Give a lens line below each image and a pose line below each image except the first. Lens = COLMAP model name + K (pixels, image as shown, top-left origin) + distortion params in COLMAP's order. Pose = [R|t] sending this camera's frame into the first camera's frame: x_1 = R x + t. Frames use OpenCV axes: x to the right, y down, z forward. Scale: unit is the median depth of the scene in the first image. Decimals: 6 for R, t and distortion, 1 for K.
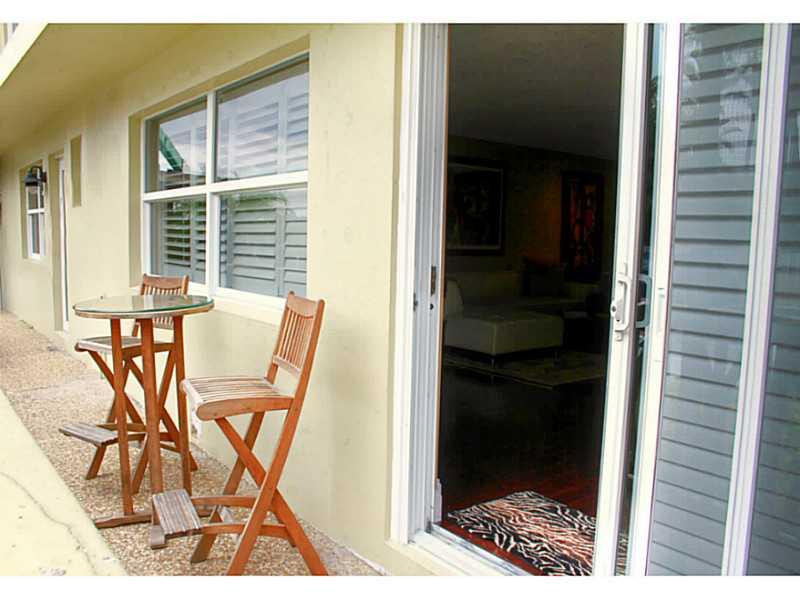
lens RADIAL K [[659.1, 0, 400.4], [0, 659.1, 303.1], [0, 0, 1]] dist [-0.159267, 0.141140]
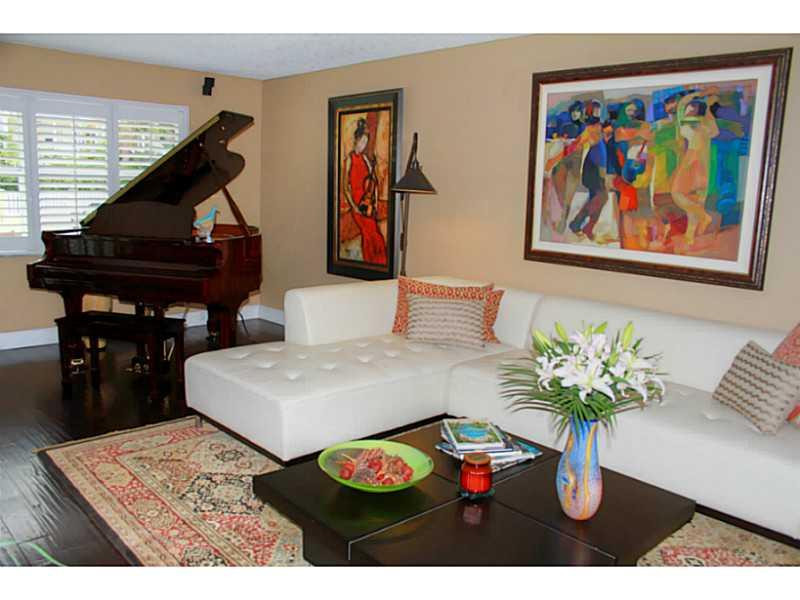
lens RADIAL K [[659.1, 0, 400.4], [0, 659.1, 303.6], [0, 0, 1]] dist [-0.159267, 0.141140]
pose [[0.108001, 0.155183, -0.981964, 0.503369], [-0.135488, 0.980823, 0.140102, -0.088385], [0.984875, 0.117913, 0.126955, 0.728244]]
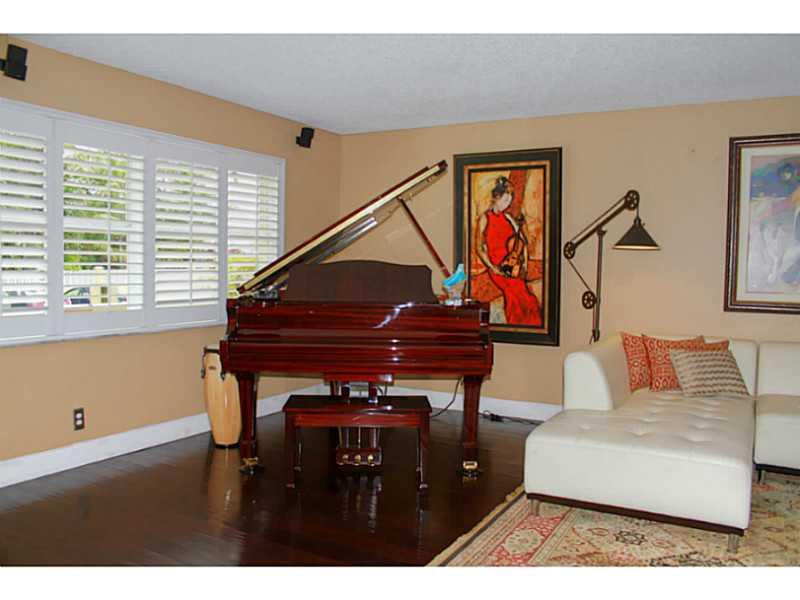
lens RADIAL K [[659.1, 0, 400.4], [0, 659.1, 303.6], [0, 0, 1]] dist [-0.159267, 0.141140]
pose [[0.389663, 0.041080, -0.920041, 0.388828], [-0.103078, 0.994673, 0.000756, -0.043760], [0.915171, 0.094541, 0.391822, 0.441016]]
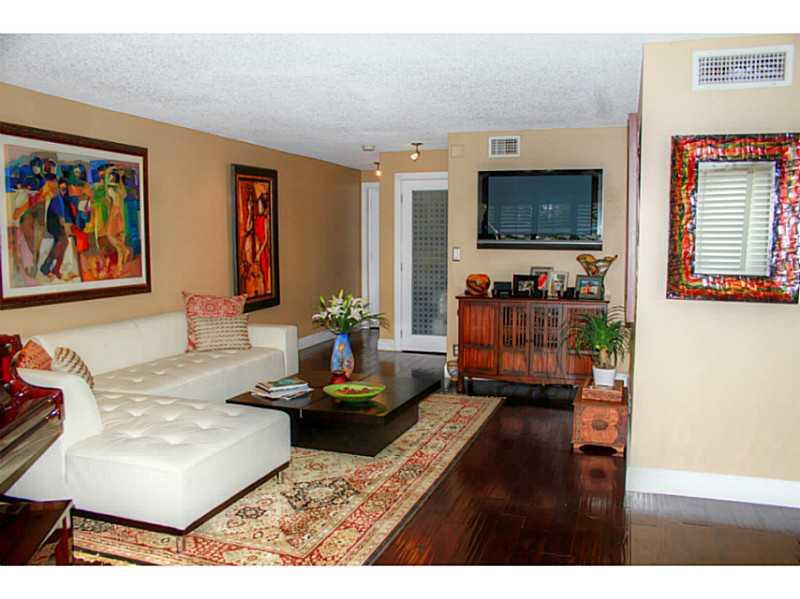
lens RADIAL K [[659.1, 0, 400.4], [0, 659.1, 303.1], [0, 0, 1]] dist [-0.159267, 0.141140]
pose [[0.837995, -0.077260, 0.540181, 0.019402], [0.076577, 0.996780, 0.023772, -0.058040], [-0.540279, 0.021445, 0.841213, 0.328725]]
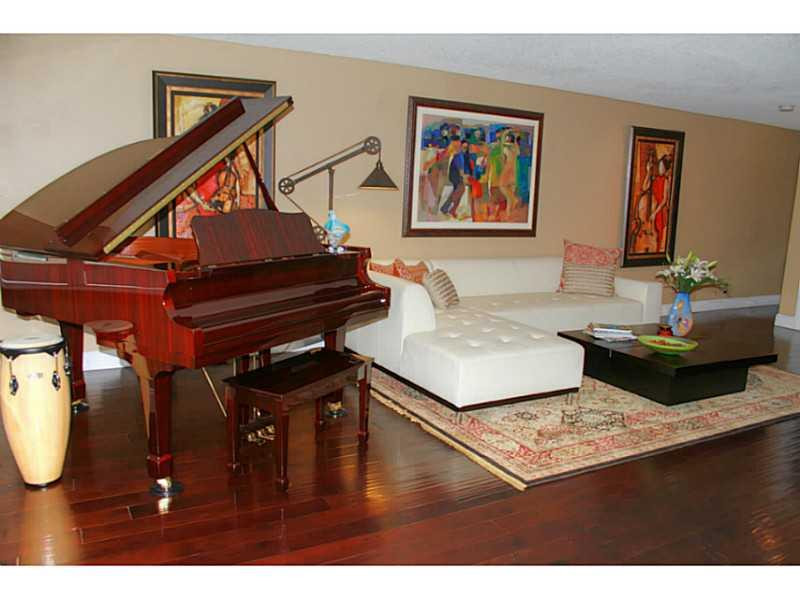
lens RADIAL K [[659.1, 0, 400.4], [0, 659.1, 303.1], [0, 0, 1]] dist [-0.159267, 0.141140]
pose [[0.989435, 0.043391, -0.138329, 0.109920], [-0.033608, 0.996817, 0.072298, -0.045918], [0.141025, -0.066885, 0.987744, 0.226009]]
